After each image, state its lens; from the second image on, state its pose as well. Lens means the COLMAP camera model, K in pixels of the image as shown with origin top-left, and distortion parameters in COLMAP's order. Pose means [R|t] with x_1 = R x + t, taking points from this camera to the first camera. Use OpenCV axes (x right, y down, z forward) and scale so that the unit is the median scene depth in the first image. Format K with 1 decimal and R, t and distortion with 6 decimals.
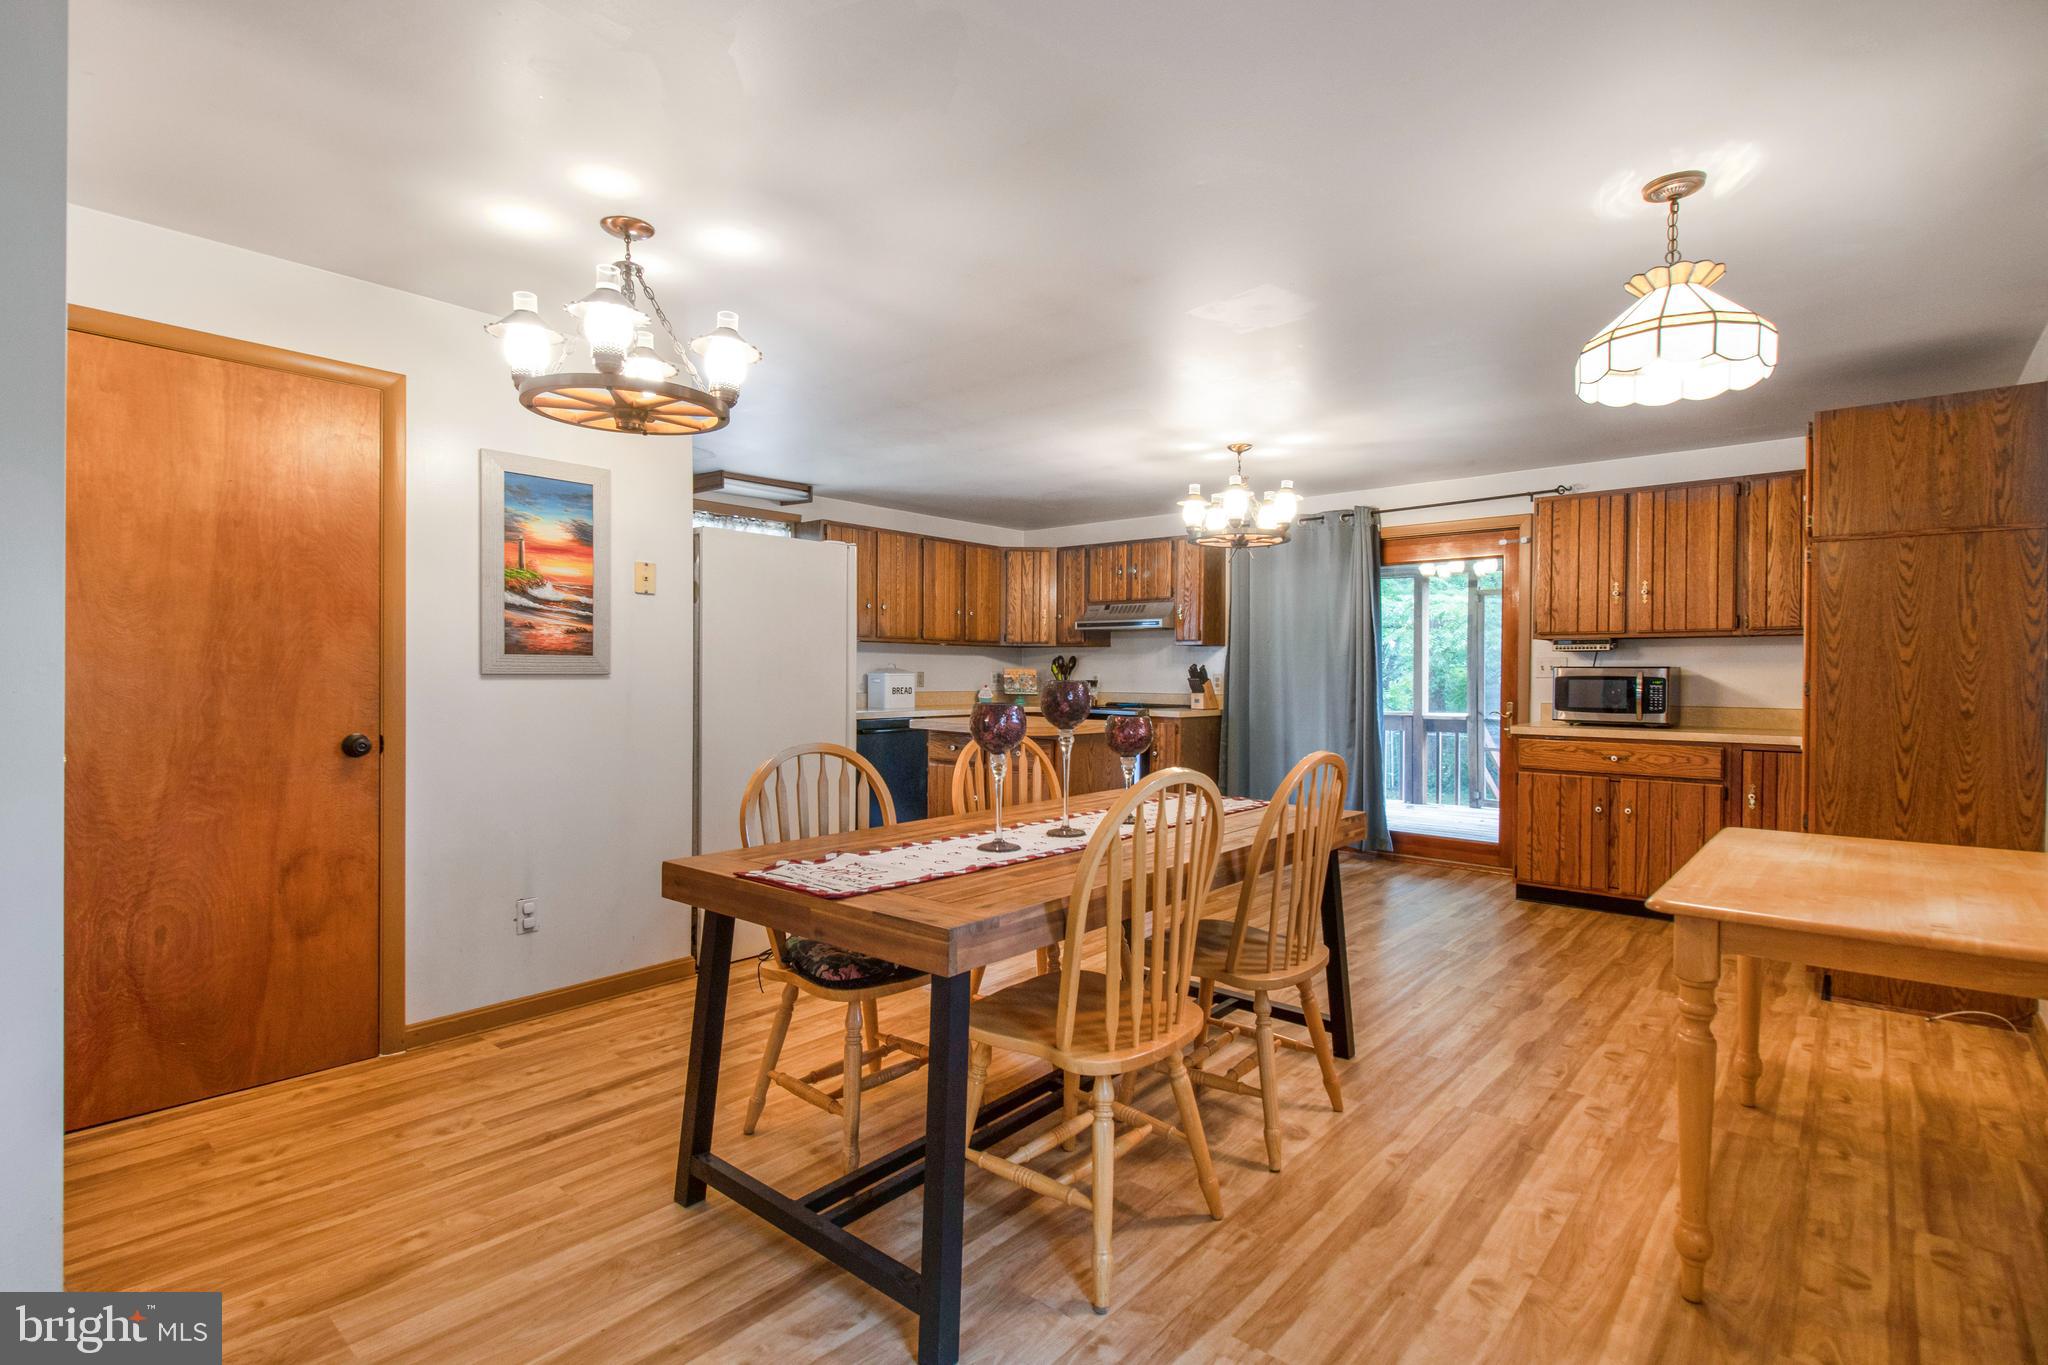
lens RADIAL K [[938.5, 0, 1022.5], [0, 938.5, 665.5], [0, 0, 1]] dist [0.036069, -0.017966]
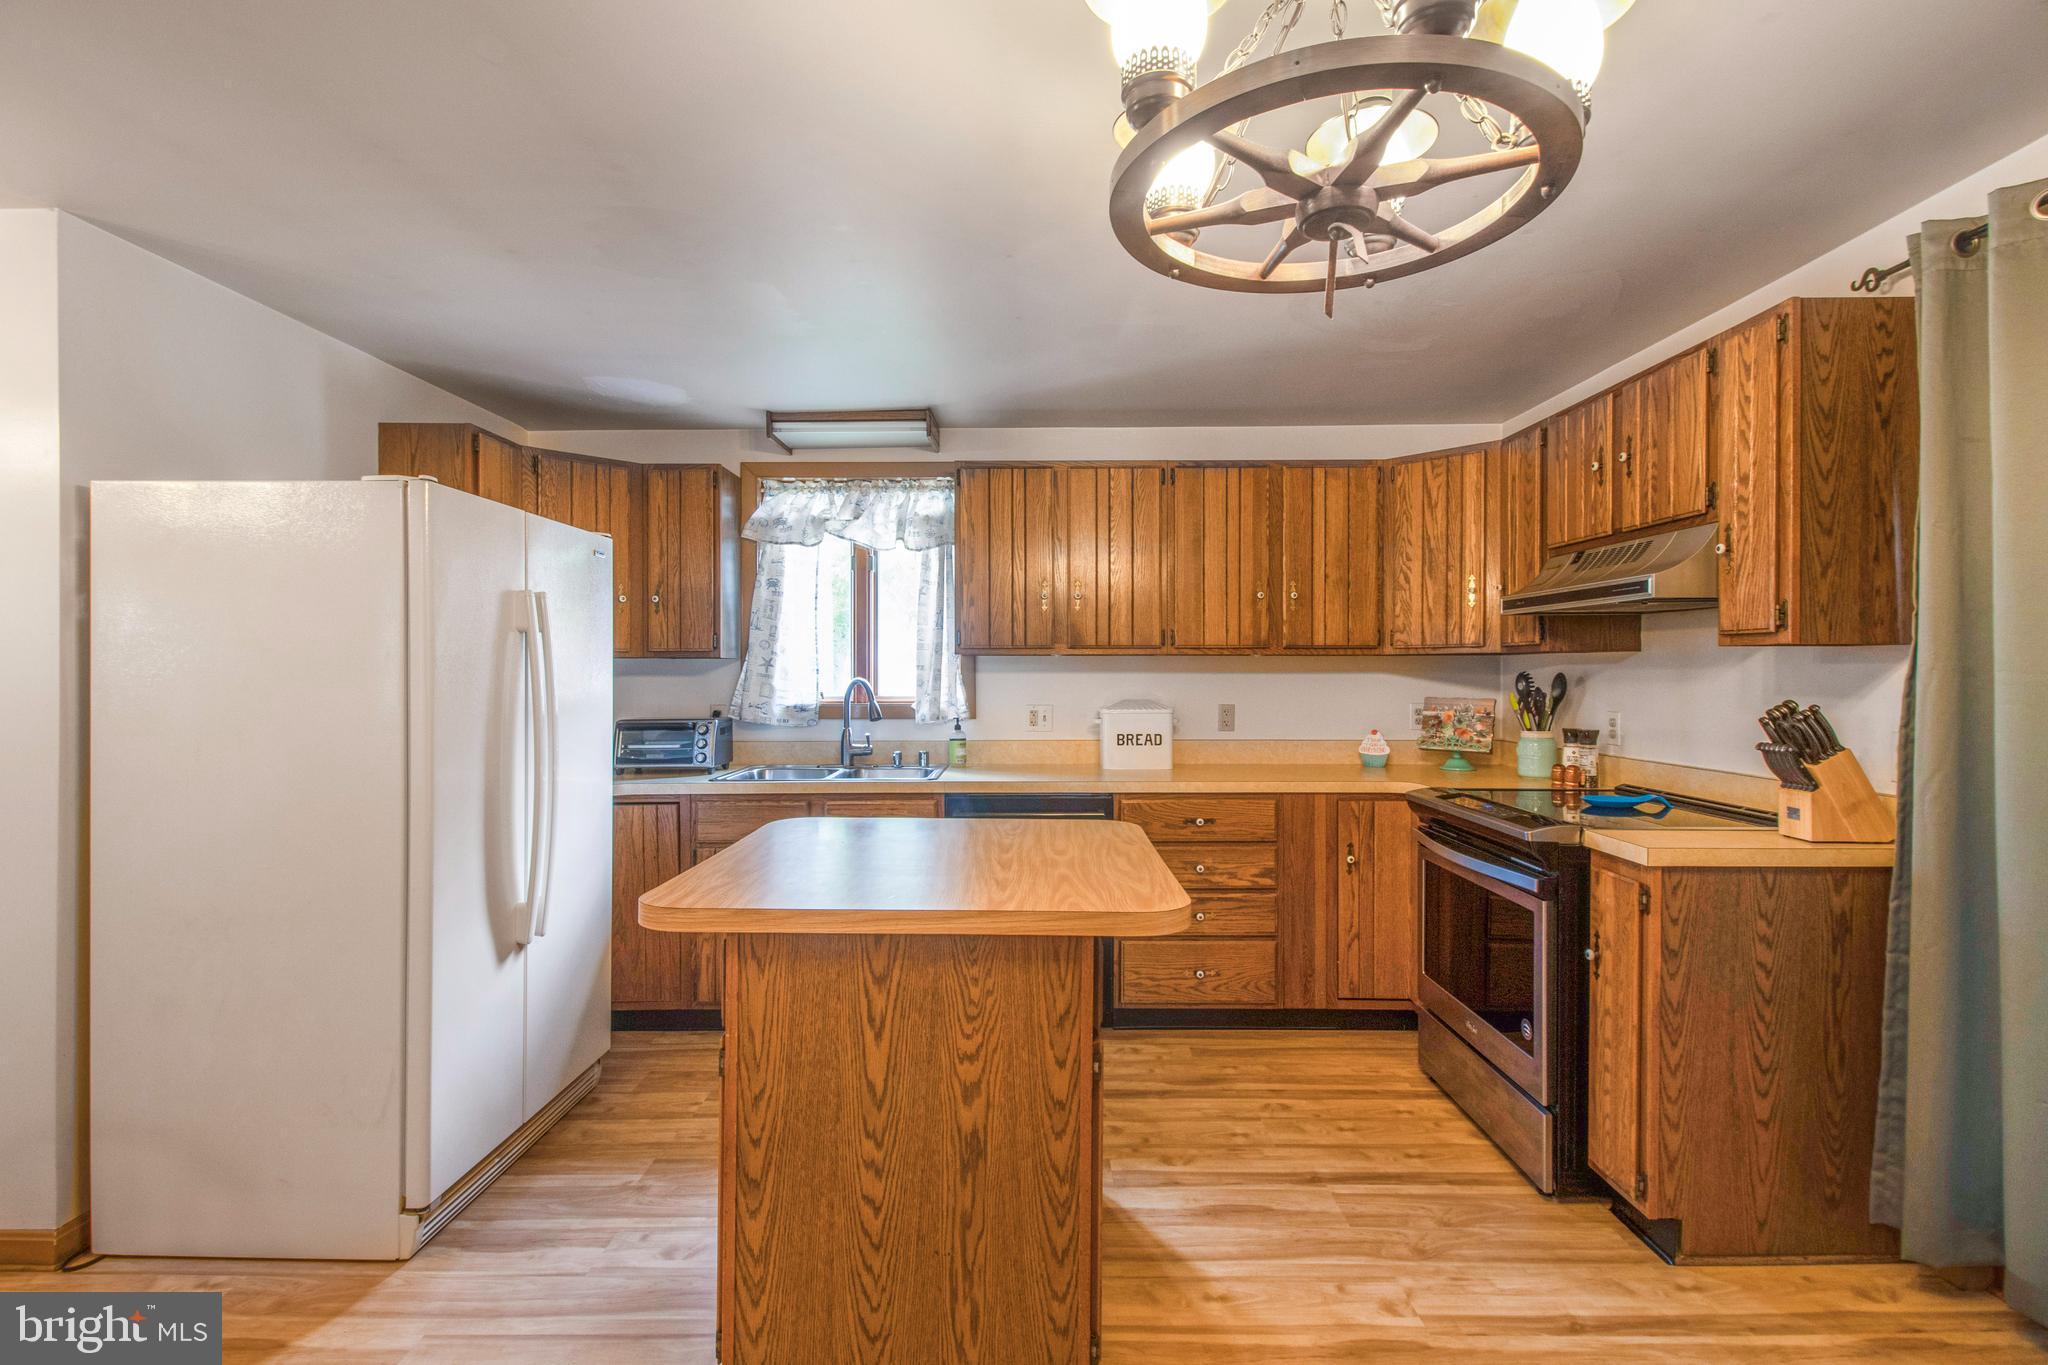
lens RADIAL K [[938.5, 0, 1022.5], [0, 938.5, 665.5], [0, 0, 1]] dist [0.036069, -0.017966]
pose [[0.663209, -0.013459, -0.748313, 0.353454], [0.008535, 0.999909, -0.010420, -0.017949], [0.748385, 0.000523, 0.663264, 0.793826]]
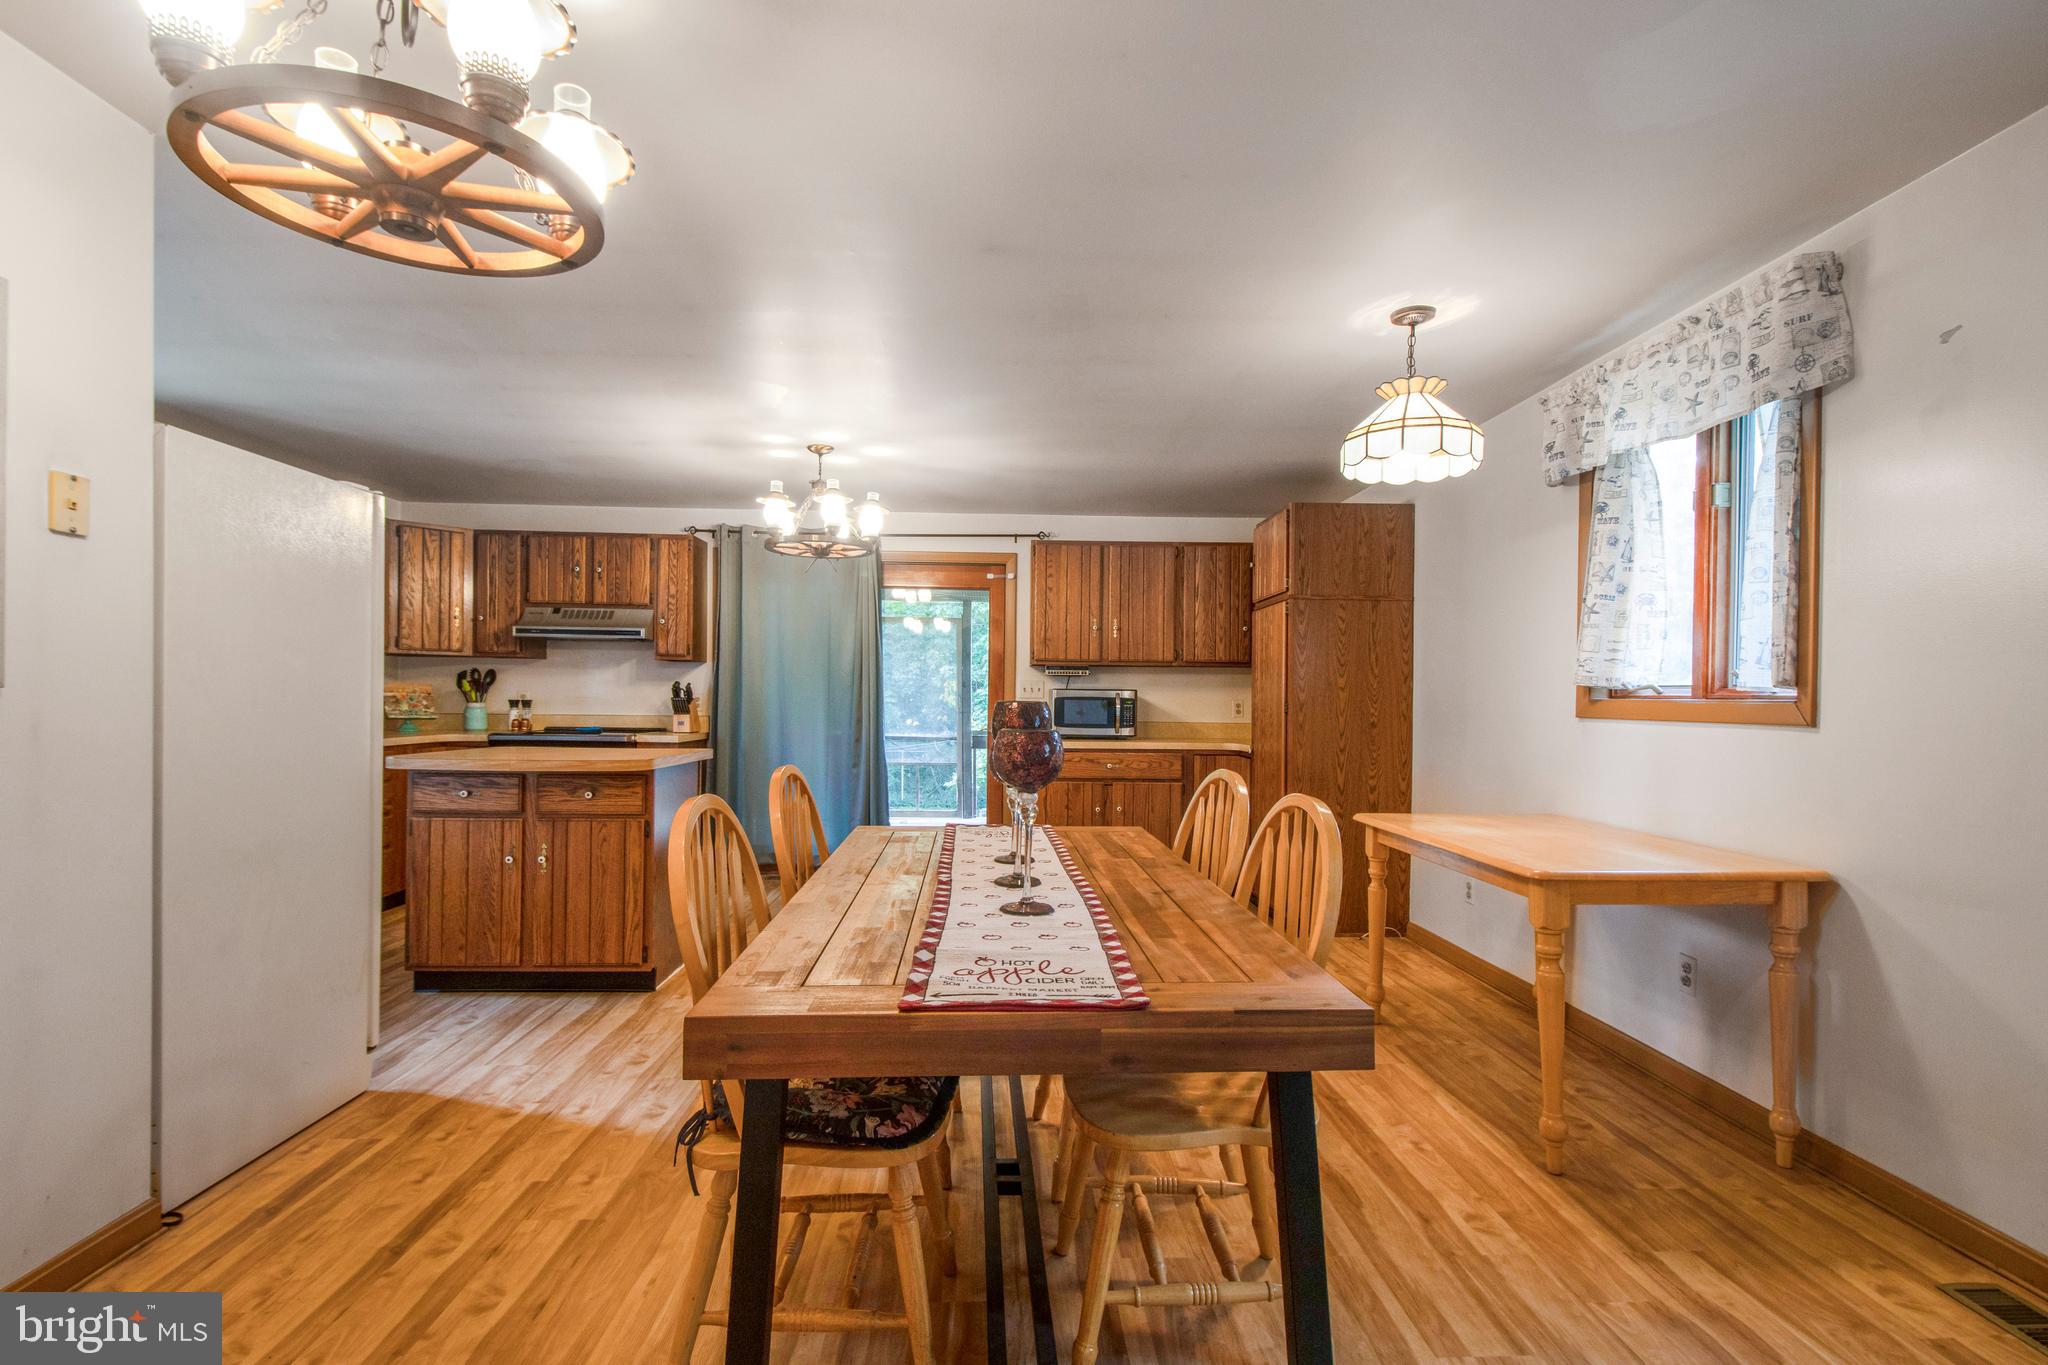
lens RADIAL K [[955.3, 0, 984.3], [0, 955.3, 690.3], [0, 0, 1]] dist [0.028889, -0.018858]
pose [[0.744551, 0.008010, 0.667517, -0.278217], [-0.011810, 0.999930, 0.001174, 0.002678], [-0.667461, -0.008758, 0.744594, 0.193671]]
